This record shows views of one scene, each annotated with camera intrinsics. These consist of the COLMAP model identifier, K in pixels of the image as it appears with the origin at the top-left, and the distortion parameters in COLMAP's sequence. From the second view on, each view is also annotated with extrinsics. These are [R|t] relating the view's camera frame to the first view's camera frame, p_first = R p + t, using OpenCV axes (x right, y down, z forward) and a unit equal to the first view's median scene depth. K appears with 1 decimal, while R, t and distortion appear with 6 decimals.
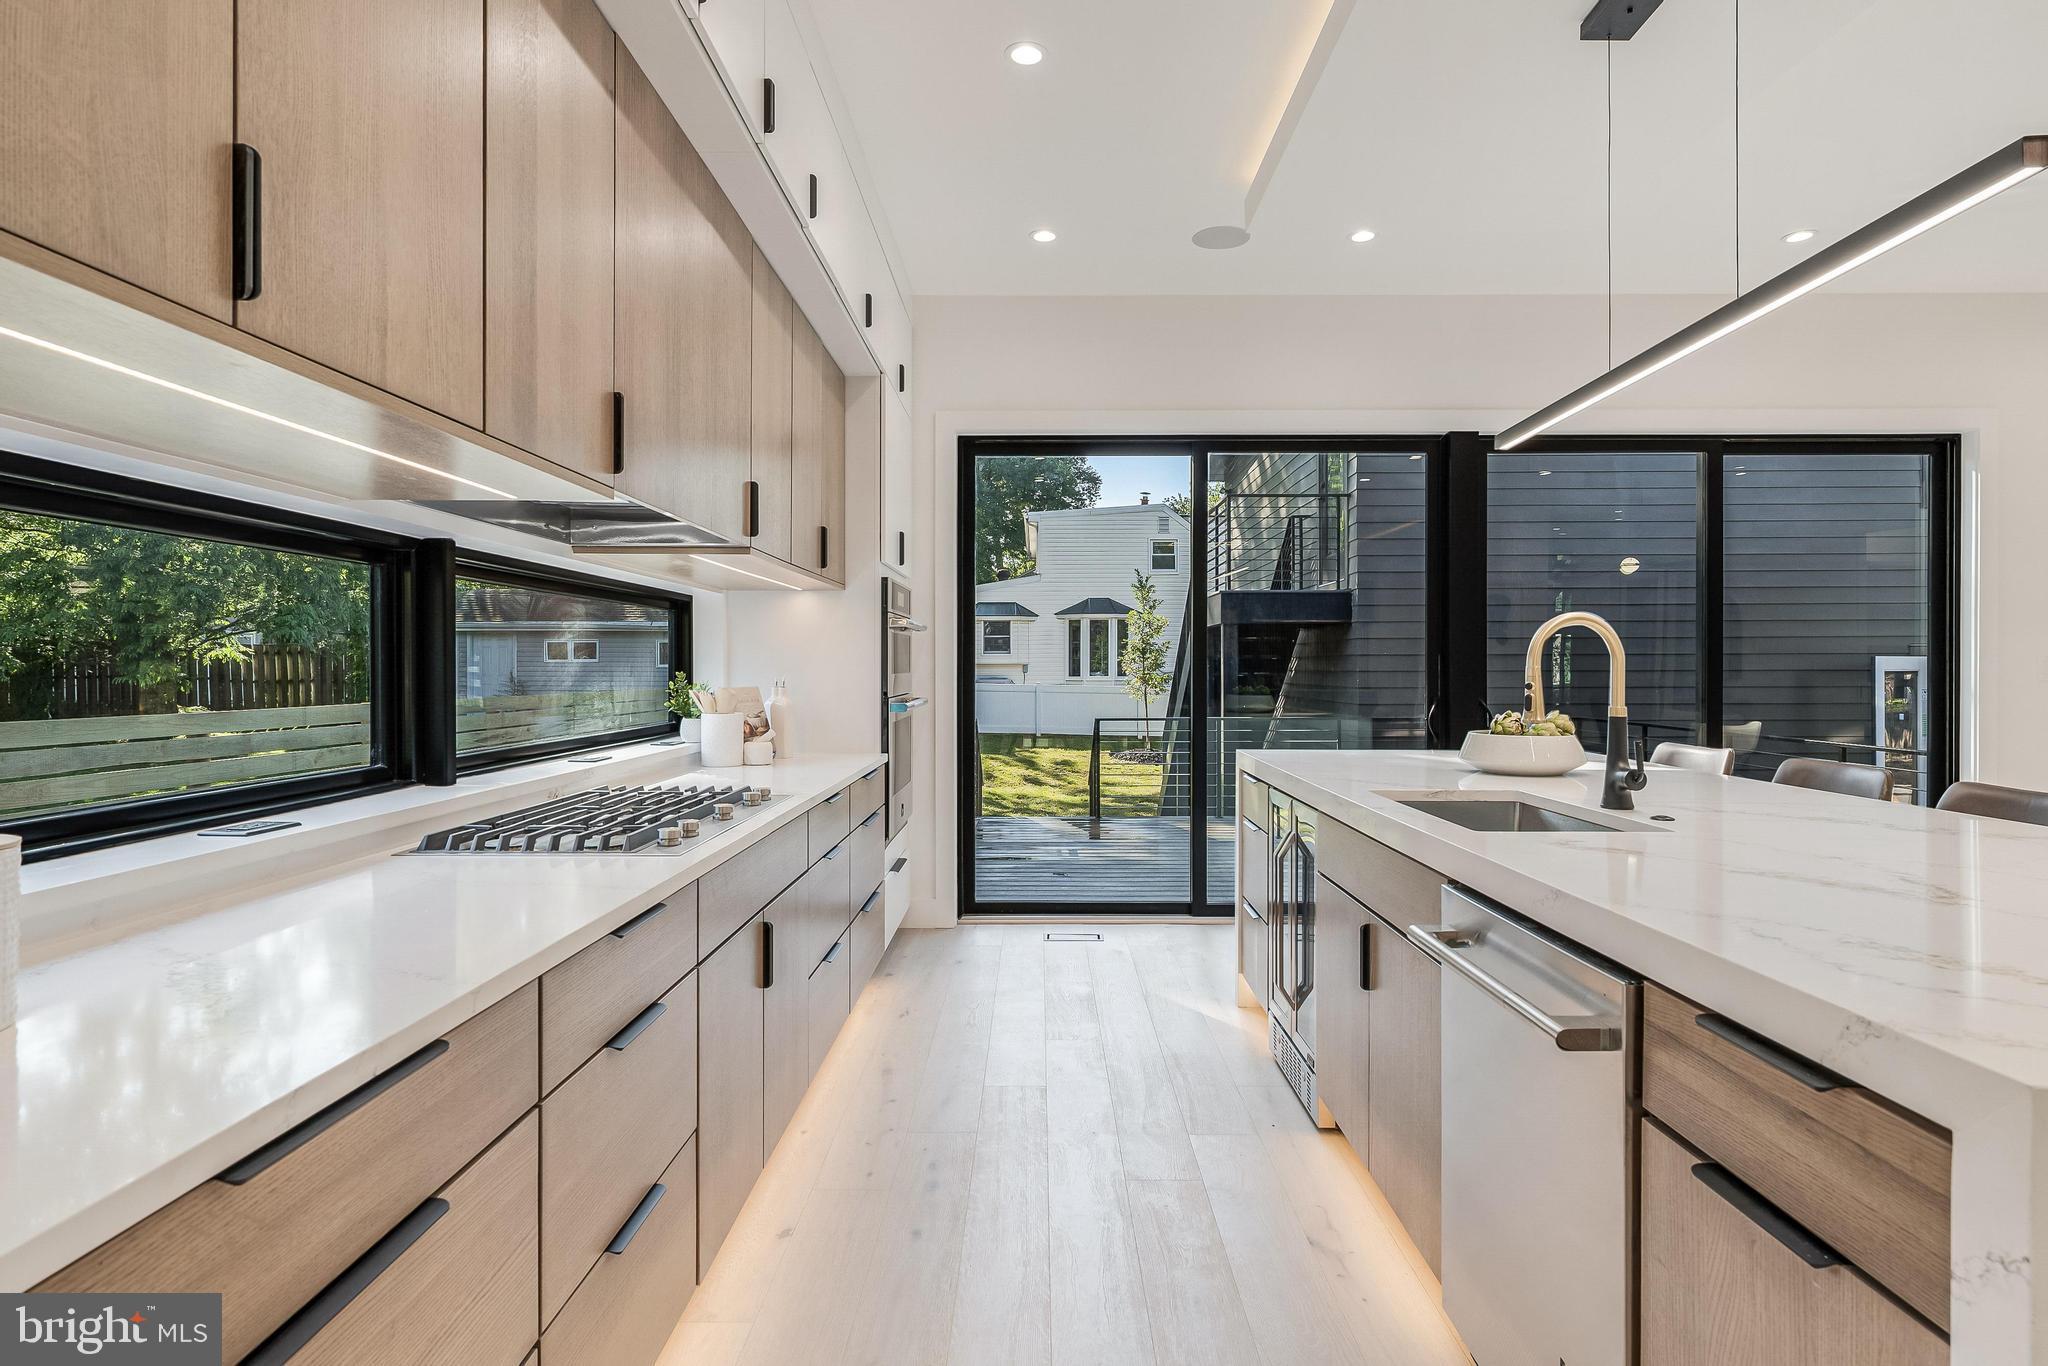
lens RADIAL K [[1067.0, 0, 1024.0], [0, 1067.0, 683.0], [0, 0, 1]] dist [-0.003326, -0.001028]
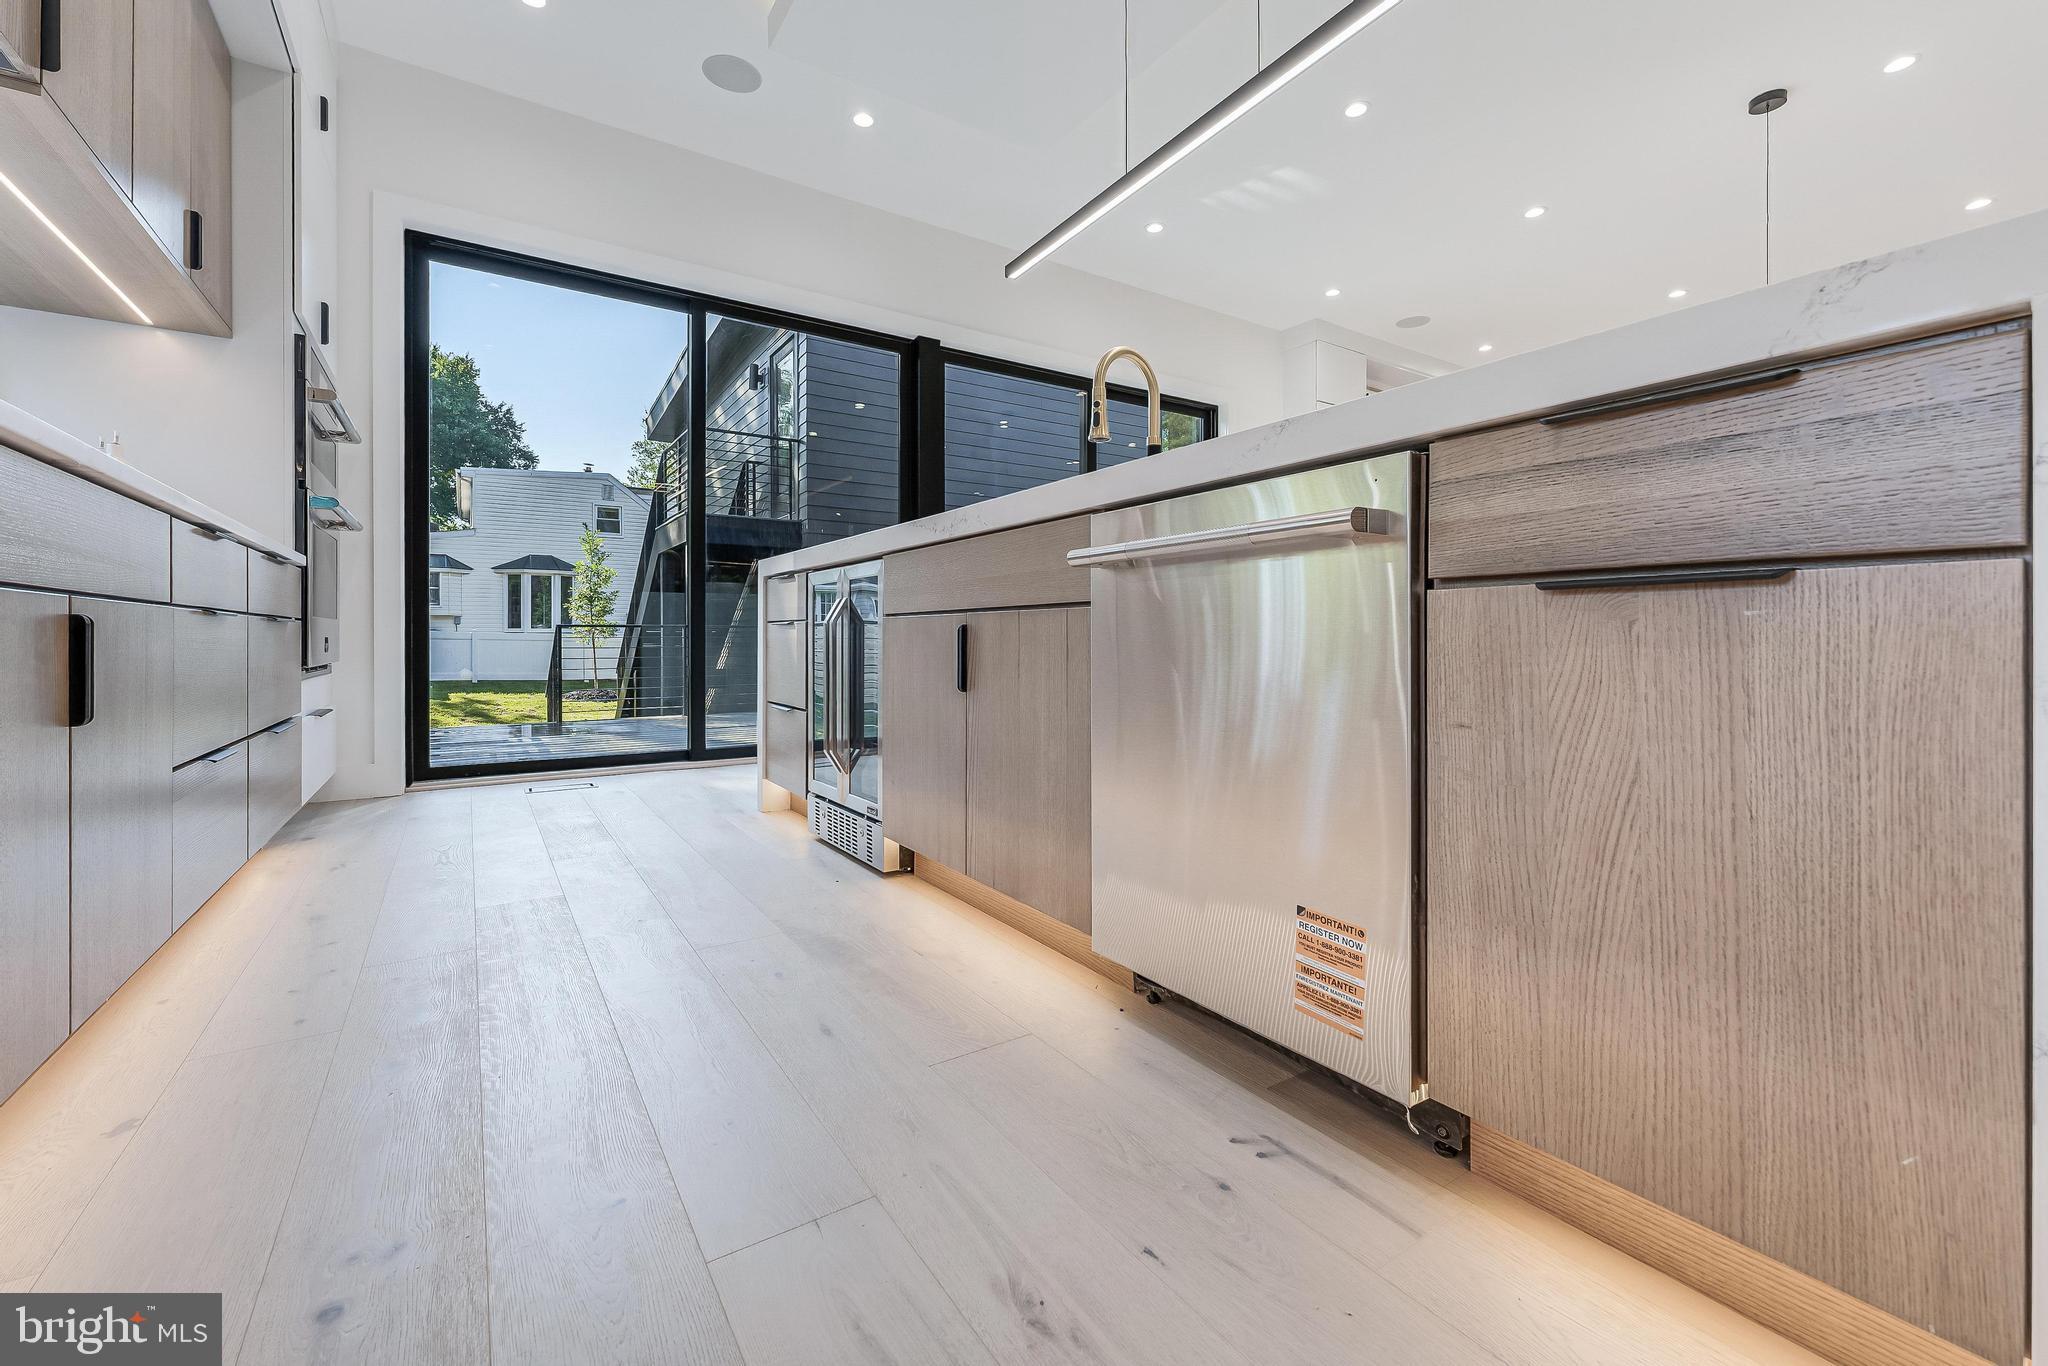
lens RADIAL K [[833.4, 0, 1022.4], [0, 833.4, 663.9], [0, 0, 1]] dist [0.000259, -0.000340]
pose [[0.822043, -0.002774, 0.569419, -0.035989], [0.003668, 0.999993, -0.000422, 0.124739], [-0.569414, 0.002436, 0.822047, 0.157517]]
